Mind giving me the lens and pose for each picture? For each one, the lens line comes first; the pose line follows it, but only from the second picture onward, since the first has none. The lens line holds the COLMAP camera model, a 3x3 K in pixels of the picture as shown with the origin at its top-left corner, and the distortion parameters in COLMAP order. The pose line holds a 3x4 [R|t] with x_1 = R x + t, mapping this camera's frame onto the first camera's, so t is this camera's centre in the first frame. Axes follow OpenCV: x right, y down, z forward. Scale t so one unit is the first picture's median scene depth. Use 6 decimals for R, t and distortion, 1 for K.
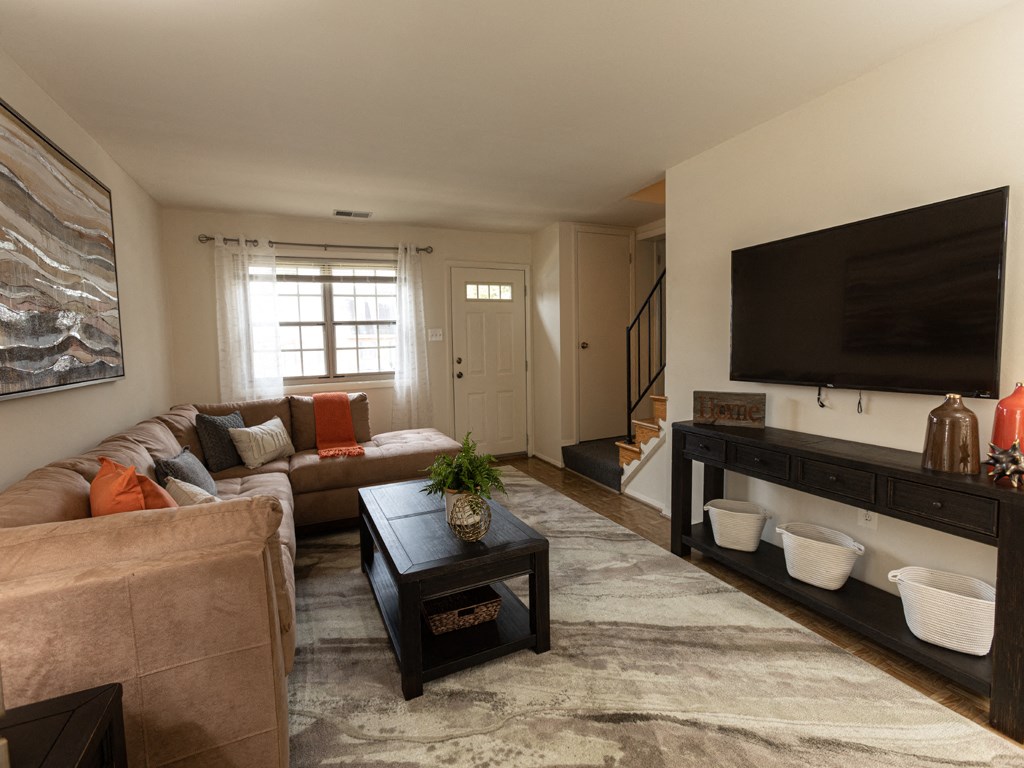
lens RADIAL K [[483.4, 0, 509.4], [0, 483.4, 378.9], [0, 0, 1]] dist [0.000674, 0.001139]
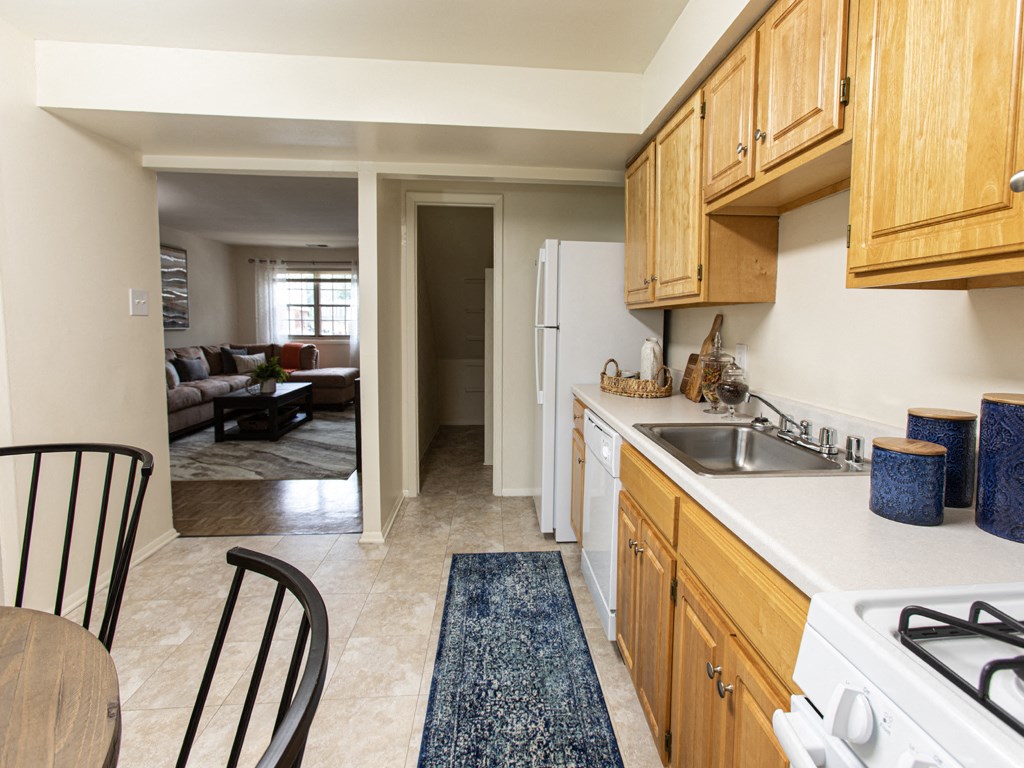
lens RADIAL K [[483.4, 0, 512.0], [0, 483.4, 376.2], [0, 0, 1]] dist [0.000674, 0.001139]
pose [[0.933402, 0.088293, -0.347800, 0.941013], [-0.072429, 0.995664, 0.058380, -0.012916], [0.351446, -0.029301, 0.935749, -0.416283]]
